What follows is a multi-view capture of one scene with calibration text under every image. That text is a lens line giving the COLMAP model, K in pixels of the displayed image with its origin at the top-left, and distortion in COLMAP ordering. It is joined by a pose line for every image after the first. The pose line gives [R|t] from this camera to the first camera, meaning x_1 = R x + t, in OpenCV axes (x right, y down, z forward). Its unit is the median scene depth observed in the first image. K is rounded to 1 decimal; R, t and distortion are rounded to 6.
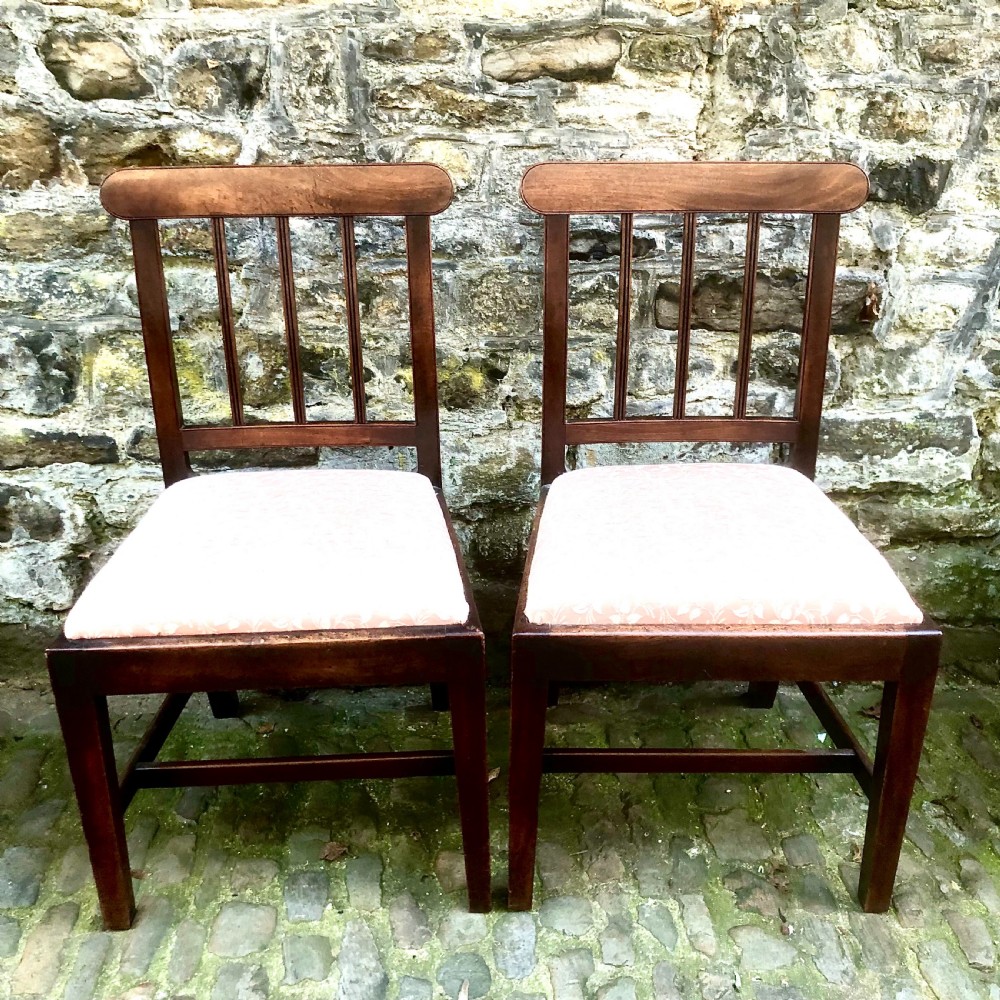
lens RADIAL K [[1081.1, 0, 500.2], [0, 1081.1, 492.0], [0, 0, 1]] dist [-0.004944, 0.026394]
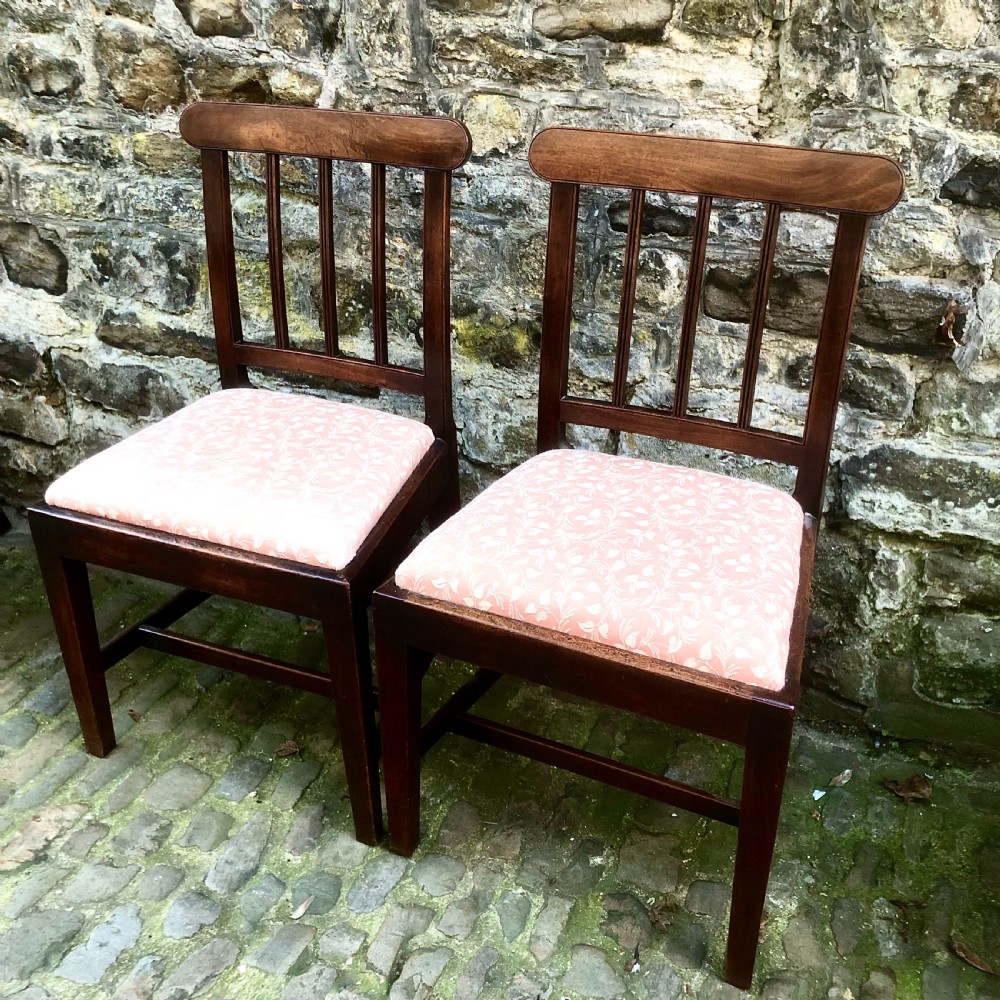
lens RADIAL K [[1081.1, 0, 500.2], [0, 1081.1, 492.0], [0, 0, 1]] dist [-0.004944, 0.026394]
pose [[0.903585, 0.208225, -0.374402, 0.388554], [-0.185061, 0.977905, 0.097237, -0.065968], [0.386377, -0.018574, 0.922154, 0.081113]]
